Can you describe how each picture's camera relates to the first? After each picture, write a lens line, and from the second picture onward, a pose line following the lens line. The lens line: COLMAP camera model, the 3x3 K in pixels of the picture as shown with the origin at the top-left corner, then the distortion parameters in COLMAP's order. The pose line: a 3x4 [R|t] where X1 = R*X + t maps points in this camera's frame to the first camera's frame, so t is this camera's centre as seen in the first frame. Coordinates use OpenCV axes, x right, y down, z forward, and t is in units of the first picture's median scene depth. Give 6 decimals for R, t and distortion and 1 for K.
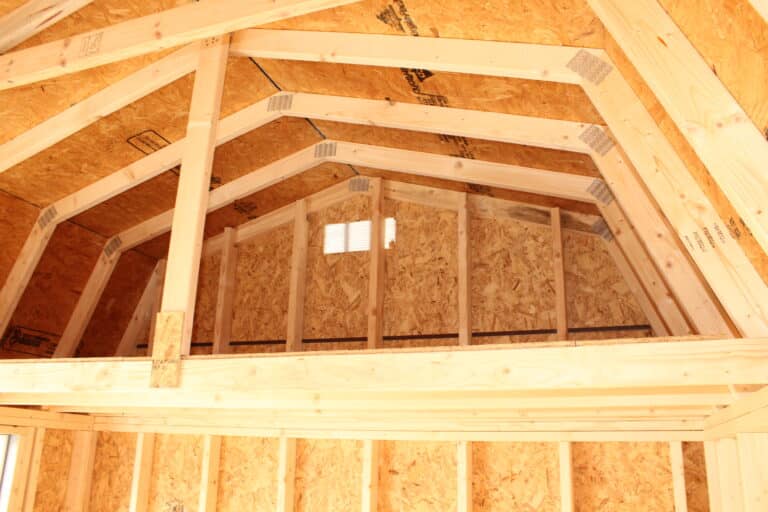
lens RADIAL K [[639.1, 0, 383.6], [0, 639.1, 270.2], [0, 0, 1]] dist [-0.165502, 0.150797]
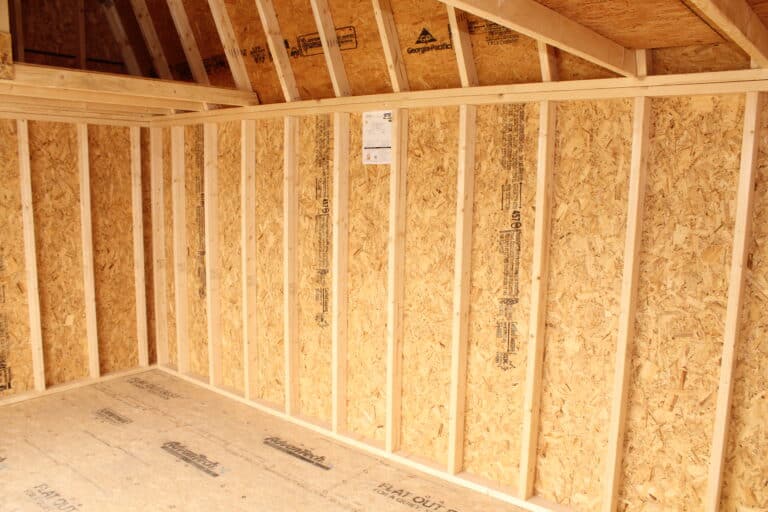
lens RADIAL K [[639.1, 0, 383.6], [0, 639.1, 270.2], [0, 0, 1]] dist [-0.165502, 0.150797]
pose [[0.337926, -0.160469, 0.927392, -1.005731], [-0.280917, 0.923246, 0.262113, -0.037087], [-0.898272, -0.349095, 0.266910, -0.348569]]
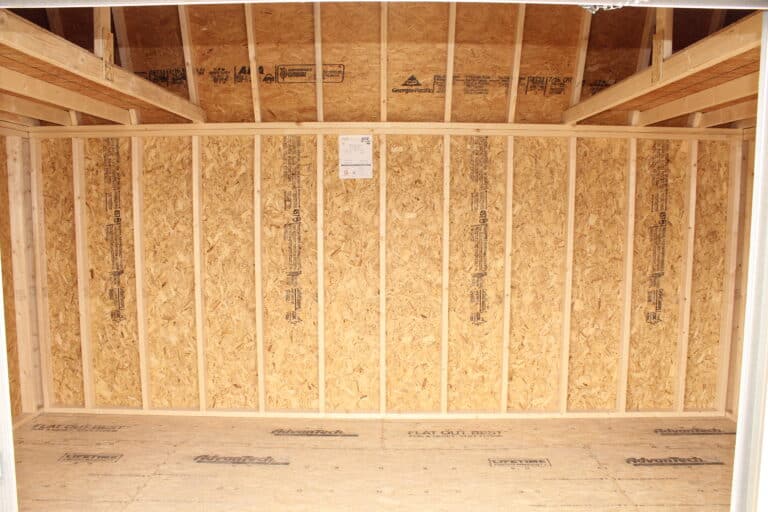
lens RADIAL K [[639.1, 0, 383.6], [0, 639.1, 270.2], [0, 0, 1]] dist [-0.165502, 0.150797]
pose [[-0.332289, -0.126468, 0.934661, -1.292981], [-0.283803, 0.958450, 0.028790, 0.249199], [-0.899467, -0.255693, -0.354374, 0.492635]]
